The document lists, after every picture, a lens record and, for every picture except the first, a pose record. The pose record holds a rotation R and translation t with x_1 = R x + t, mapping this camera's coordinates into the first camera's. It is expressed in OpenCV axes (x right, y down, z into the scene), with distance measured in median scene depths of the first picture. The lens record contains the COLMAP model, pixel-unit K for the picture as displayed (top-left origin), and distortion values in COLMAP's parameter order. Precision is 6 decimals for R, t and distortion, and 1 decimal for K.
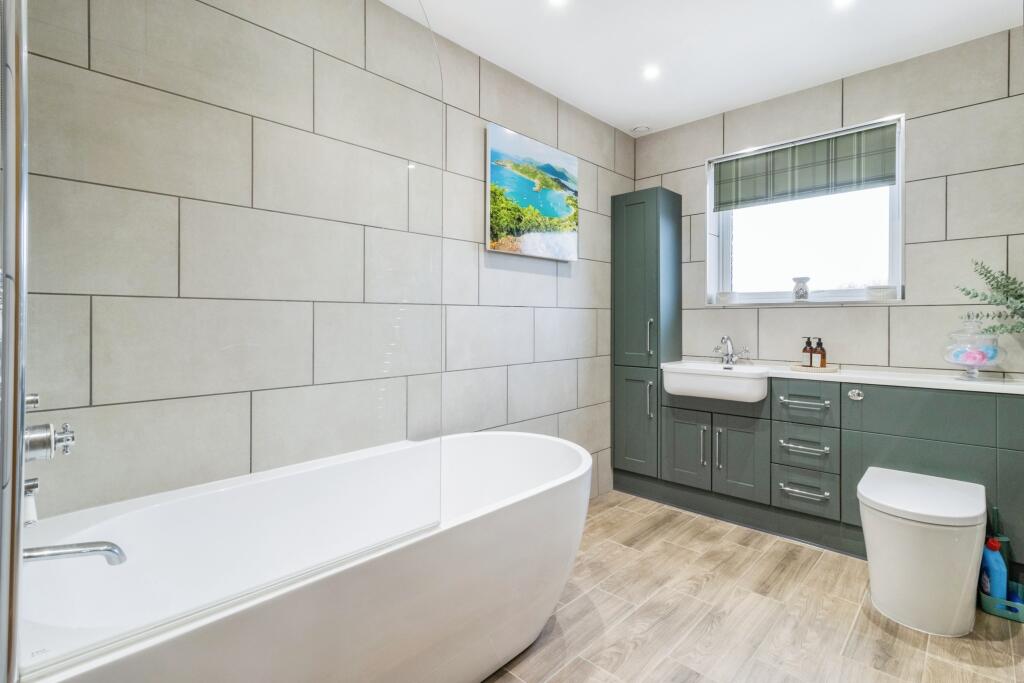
lens RADIAL K [[485.3, 0, 512.7], [0, 485.3, 322.4], [0, 0, 1]] dist [0.000330, -0.000020]
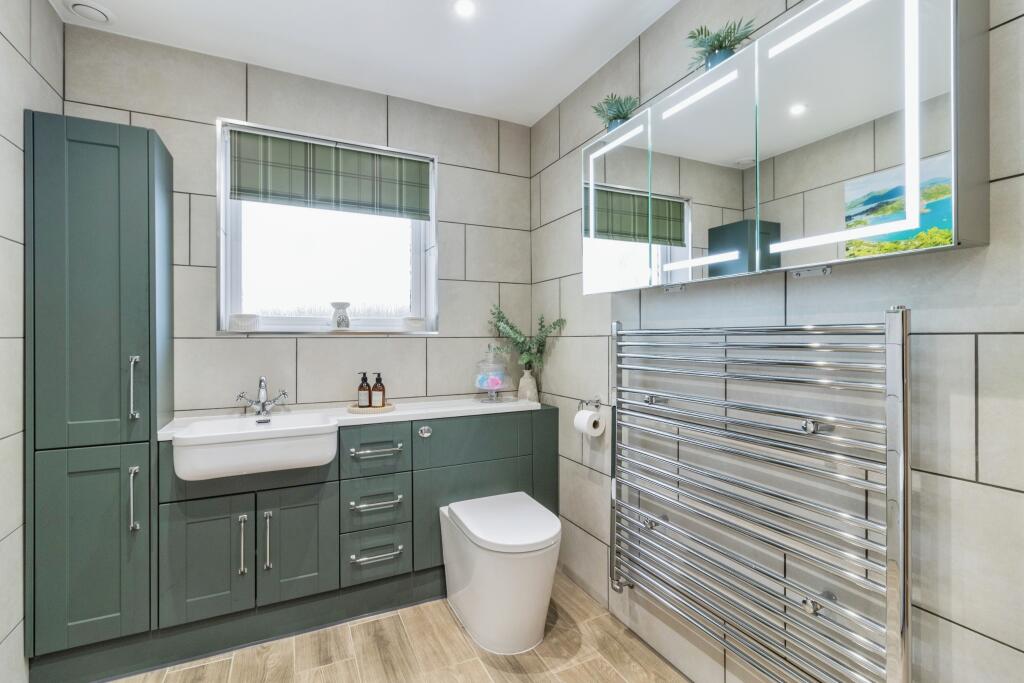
lens RADIAL K [[471.8, 0, 513.3], [0, 471.8, 335.3], [0, 0, 1]] dist [-0.000966, 0.000175]
pose [[0.345039, 0.001762, 0.938587, -0.093297], [0.003693, 0.999988, -0.003234, -0.033012], [-0.938581, 0.004582, 0.345029, 0.457819]]
